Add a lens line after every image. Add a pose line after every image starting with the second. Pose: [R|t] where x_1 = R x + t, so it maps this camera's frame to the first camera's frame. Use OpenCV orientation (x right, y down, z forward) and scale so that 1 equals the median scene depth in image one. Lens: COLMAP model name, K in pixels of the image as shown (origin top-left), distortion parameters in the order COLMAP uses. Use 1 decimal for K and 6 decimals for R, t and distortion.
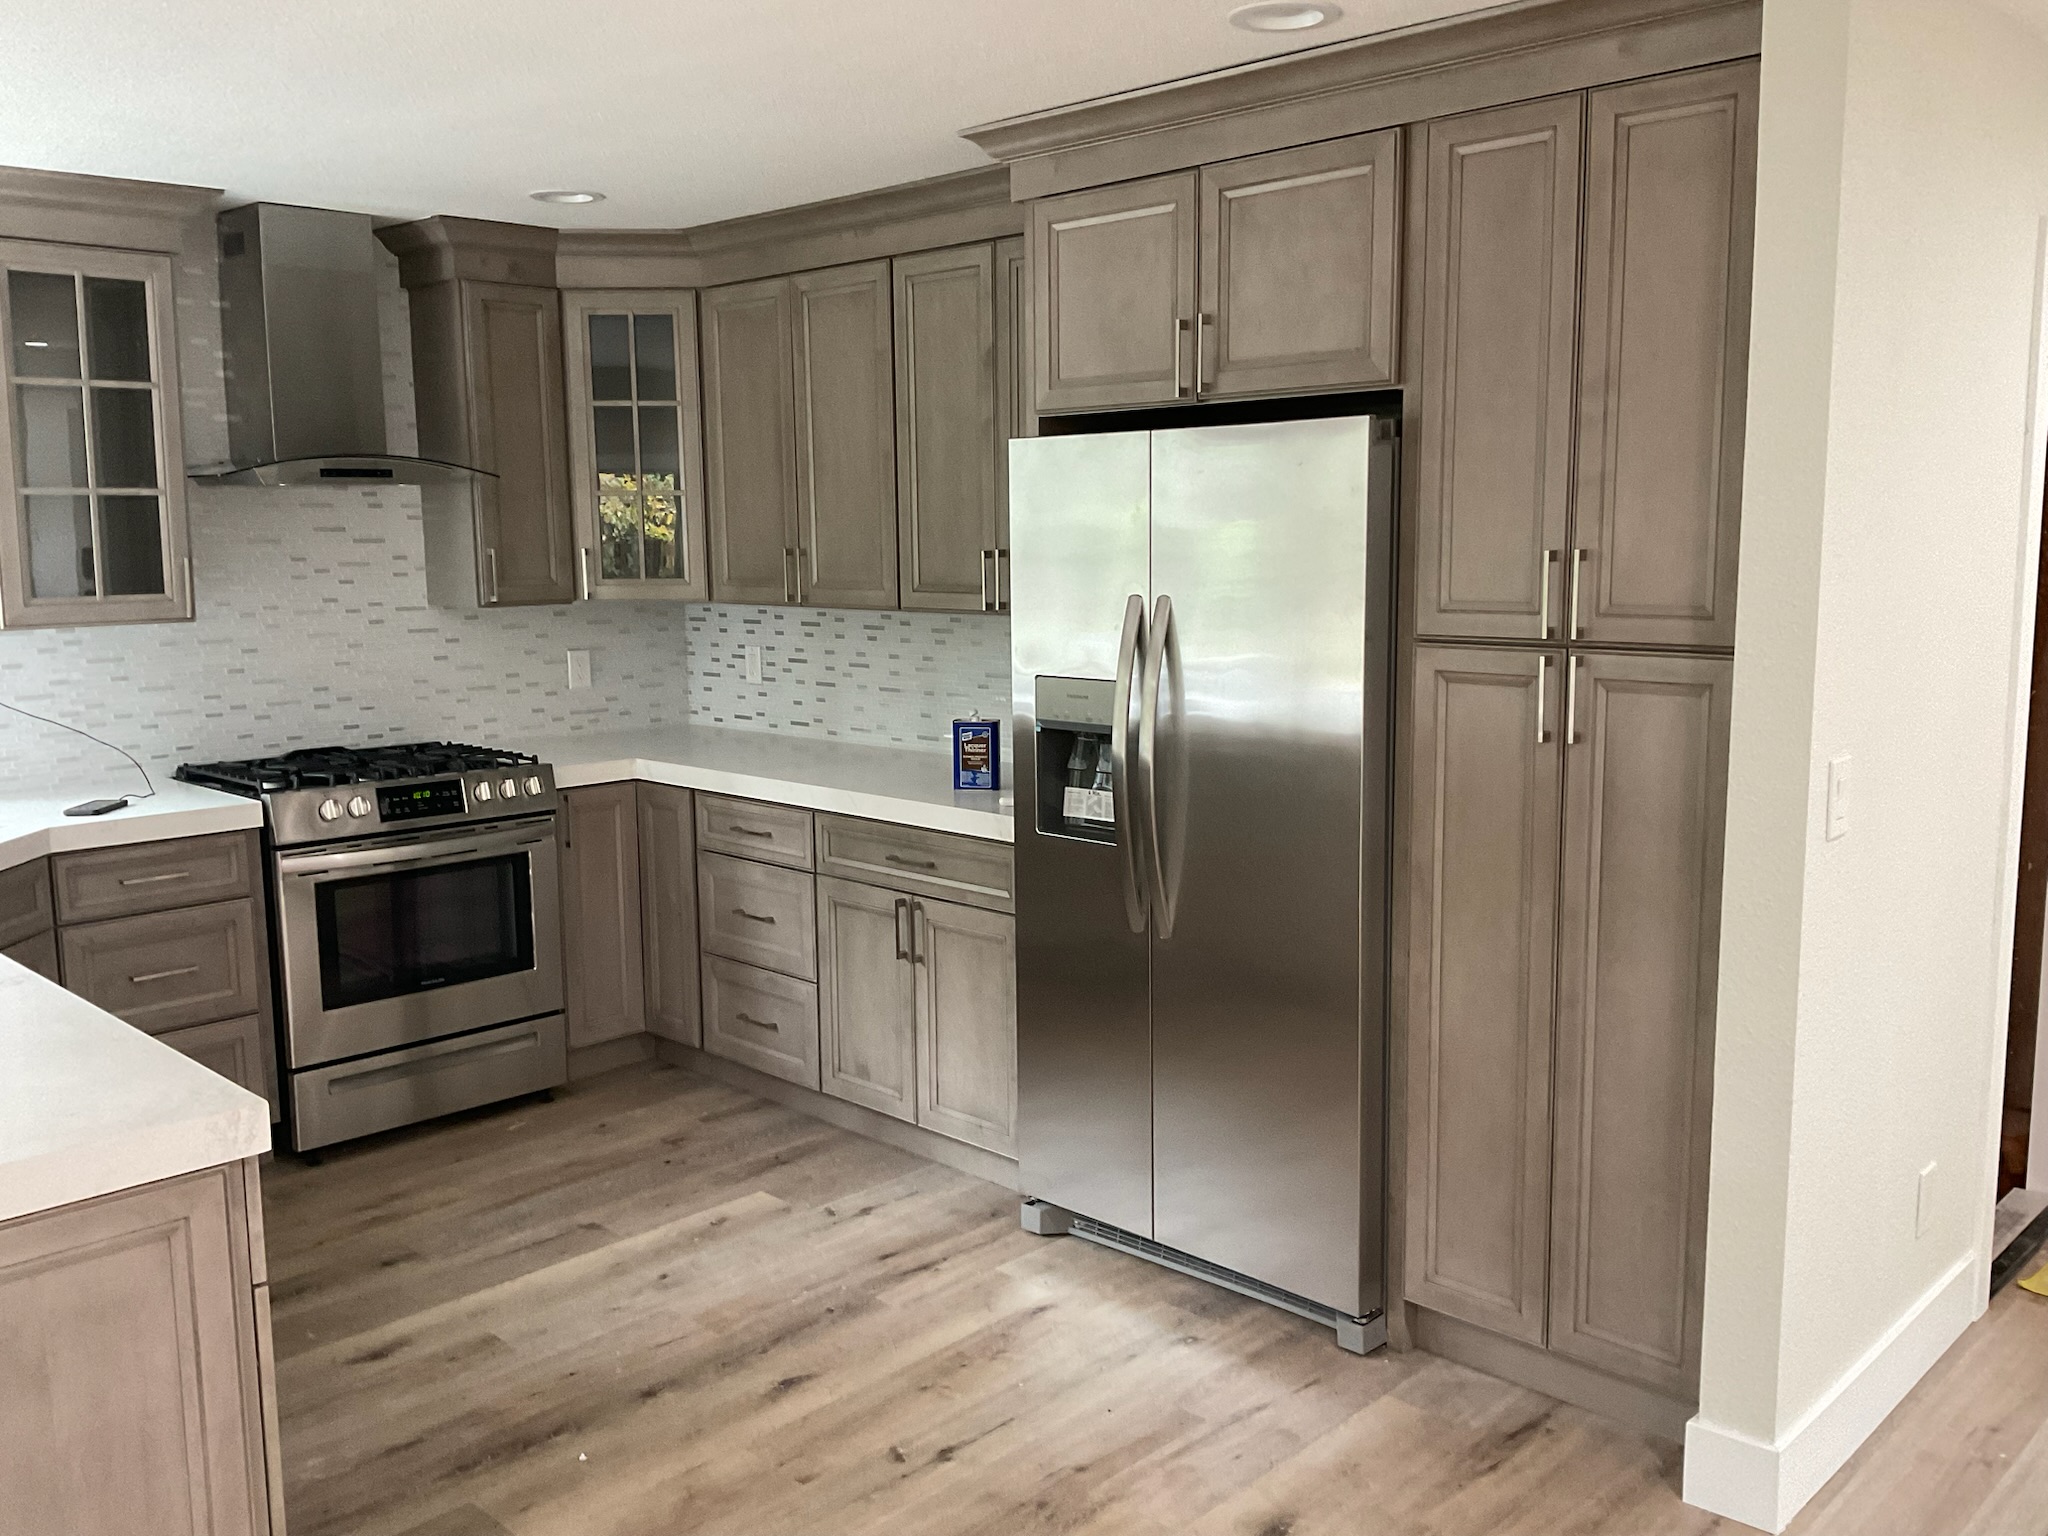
lens RADIAL K [[1731.7, 0, 1024.0], [0, 1731.7, 768.0], [0, 0, 1]] dist [0.111252, -0.243823]
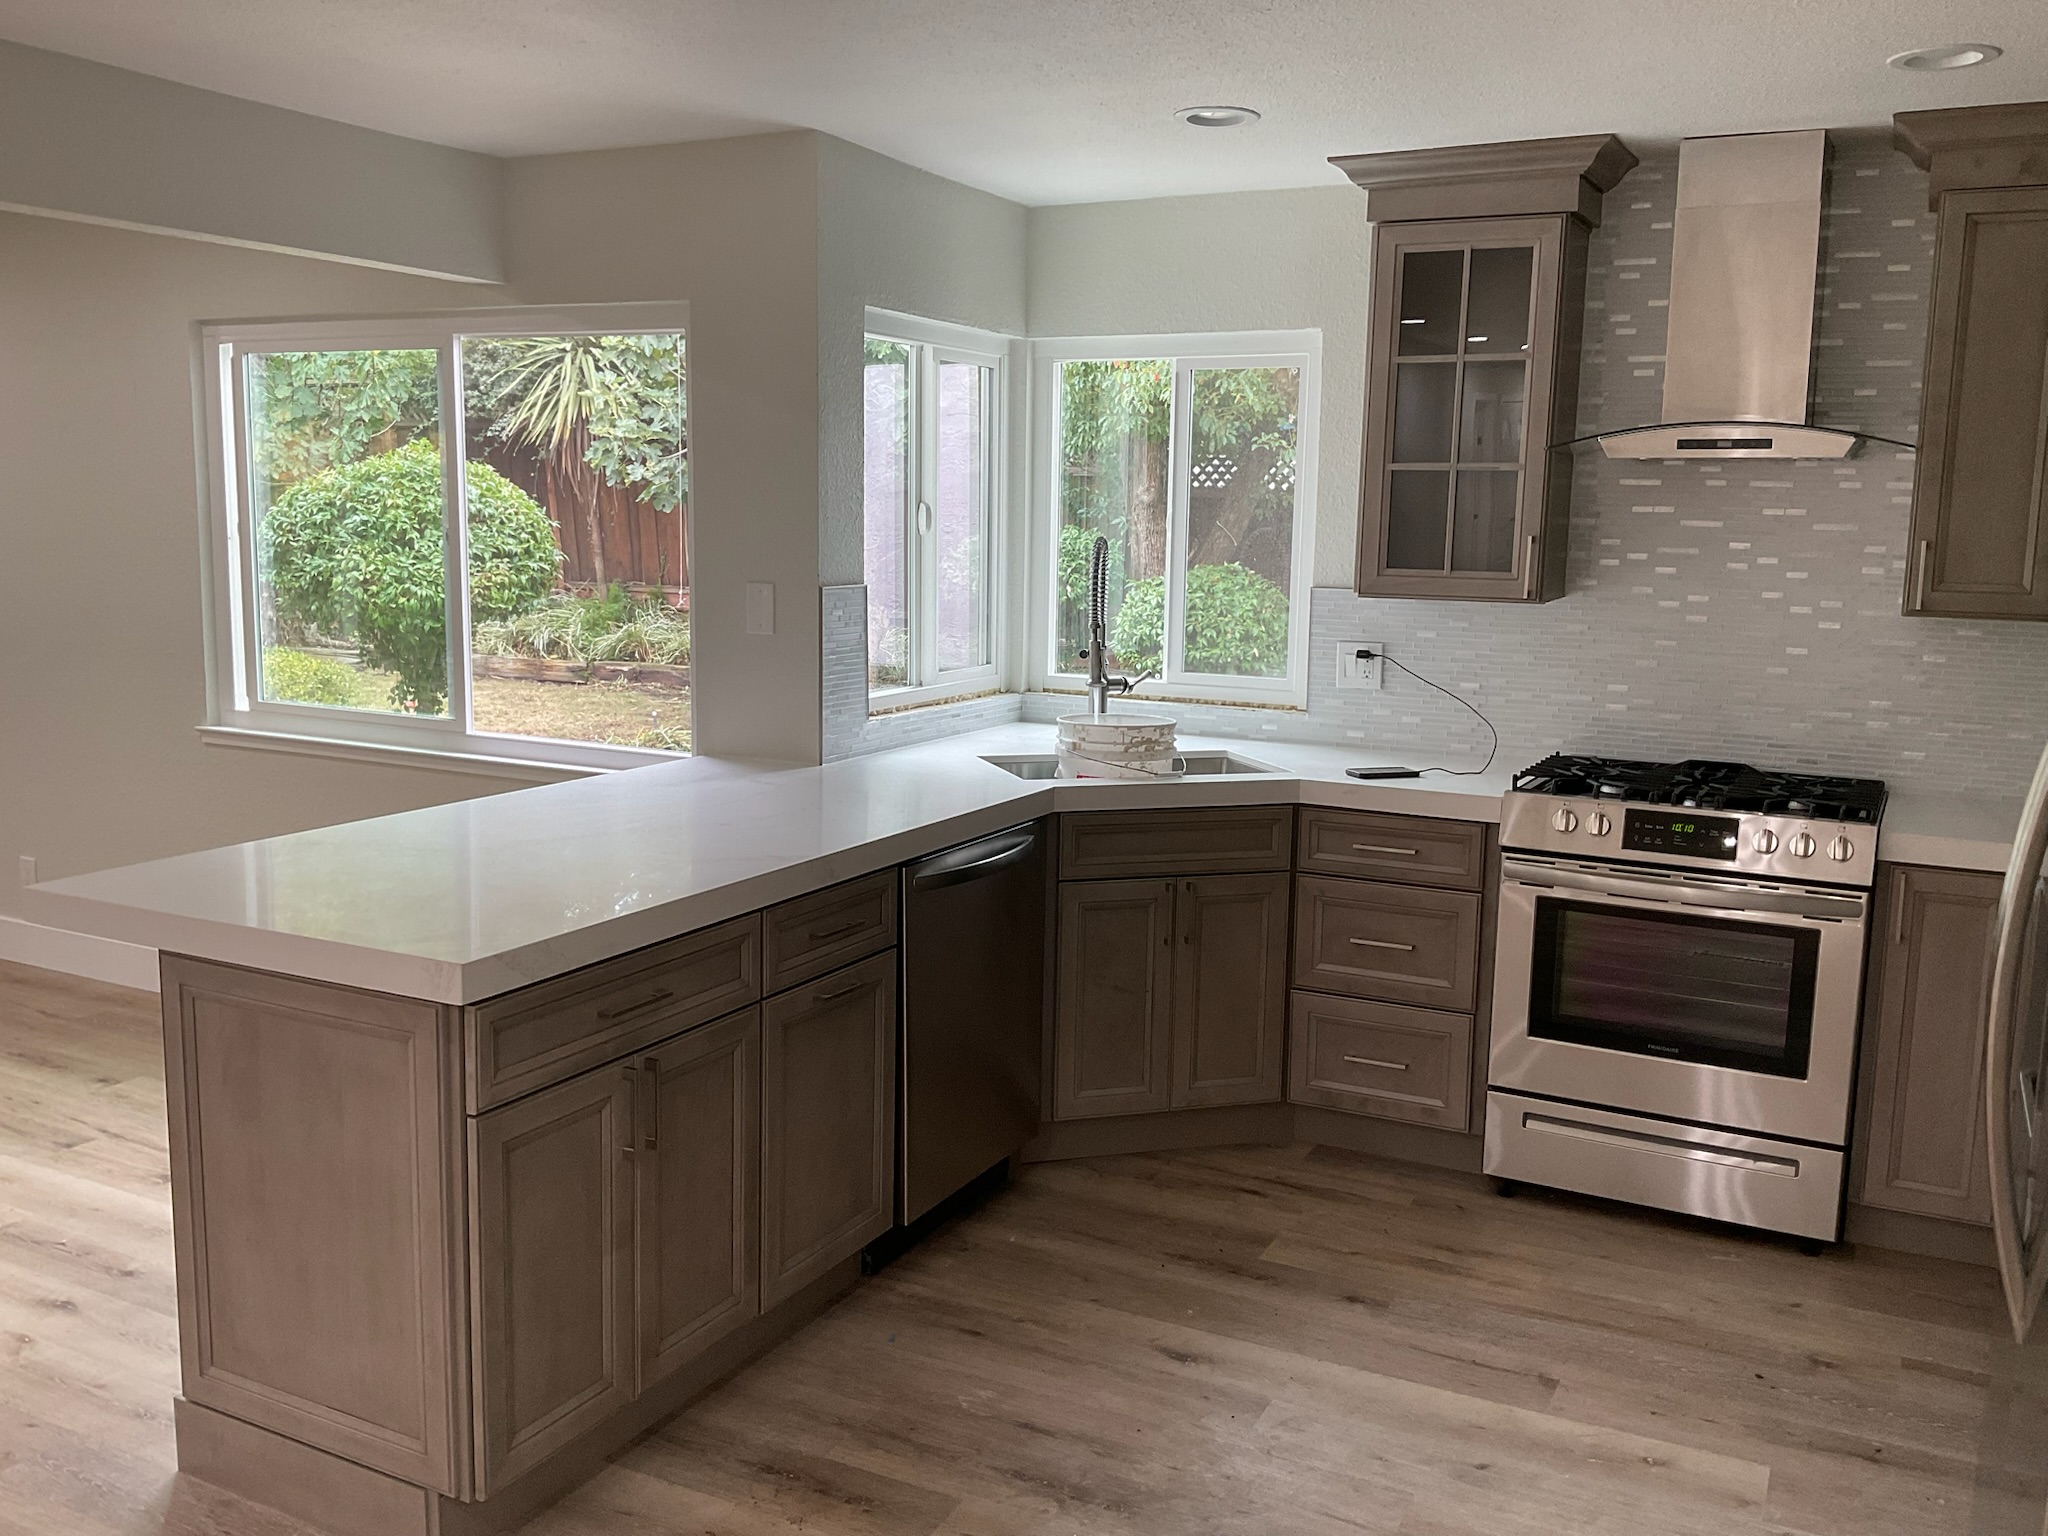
lens RADIAL K [[1744.7, 0, 1035.3], [0, 1744.7, 772.7], [0, 0, 1]] dist [0.119773, -0.241043]
pose [[0.296868, 0.158793, -0.941623, 0.387343], [-0.153903, 0.981142, 0.116936, -0.067254], [0.942435, 0.110204, 0.315709, 0.477922]]
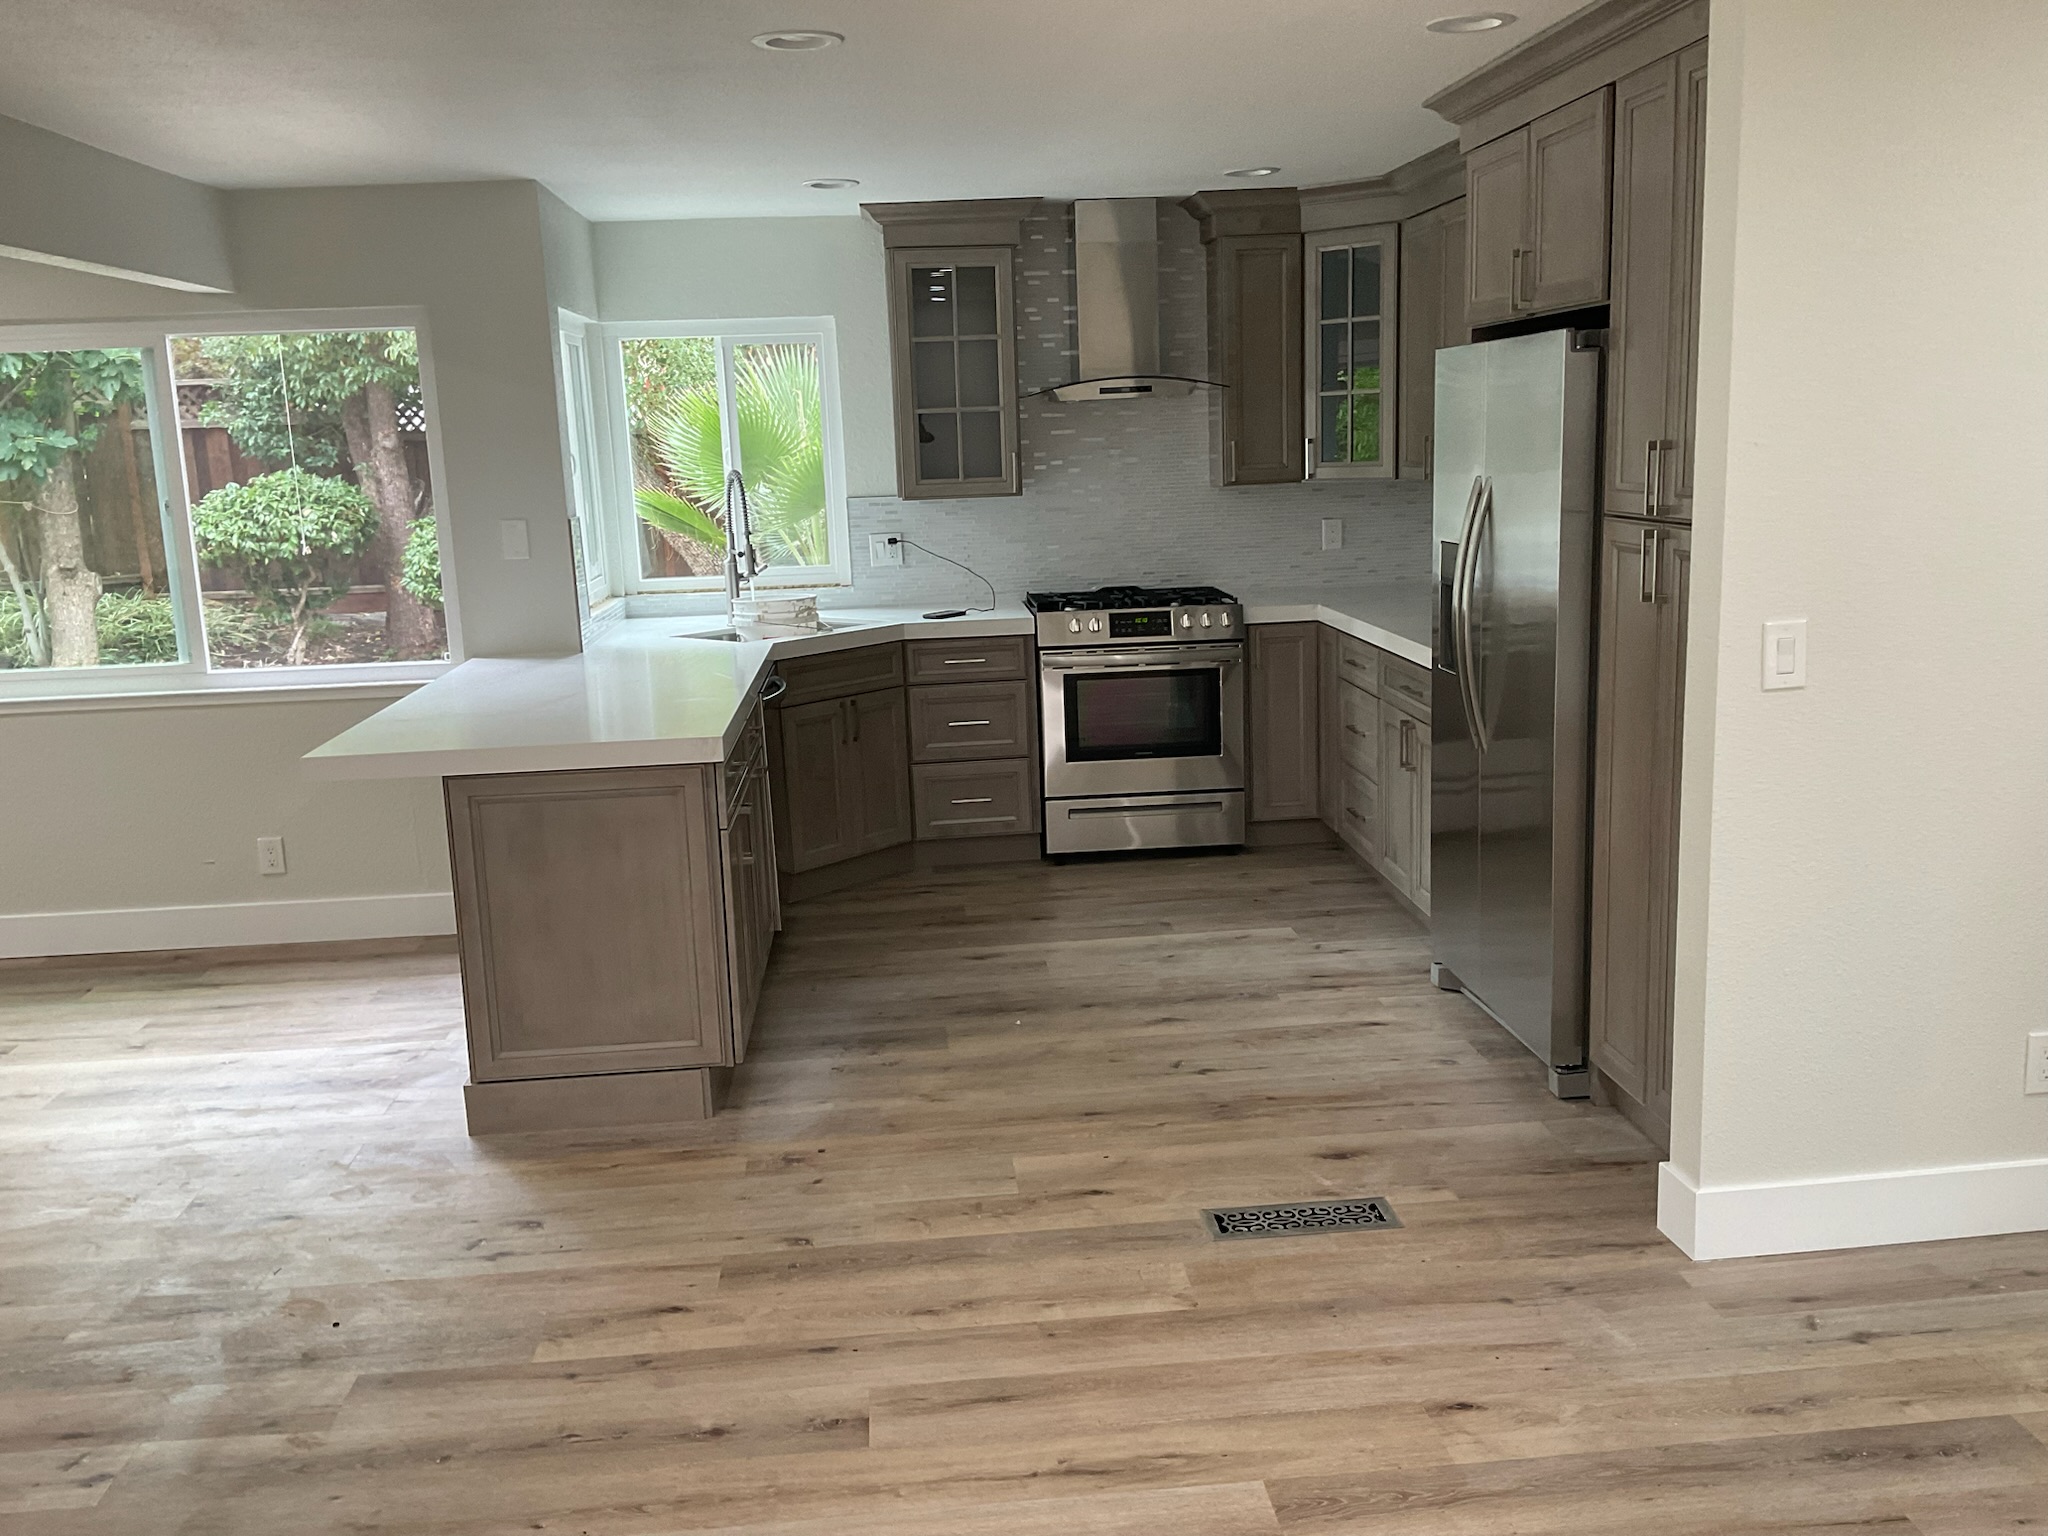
lens RADIAL K [[1744.7, 0, 1035.3], [0, 1744.7, 772.7], [0, 0, 1]] dist [0.119773, -0.241043]
pose [[0.756880, 0.108222, -0.644532, 0.561462], [-0.060585, 0.993566, 0.095682, 0.008358], [0.650740, -0.033371, 0.758567, -0.144865]]
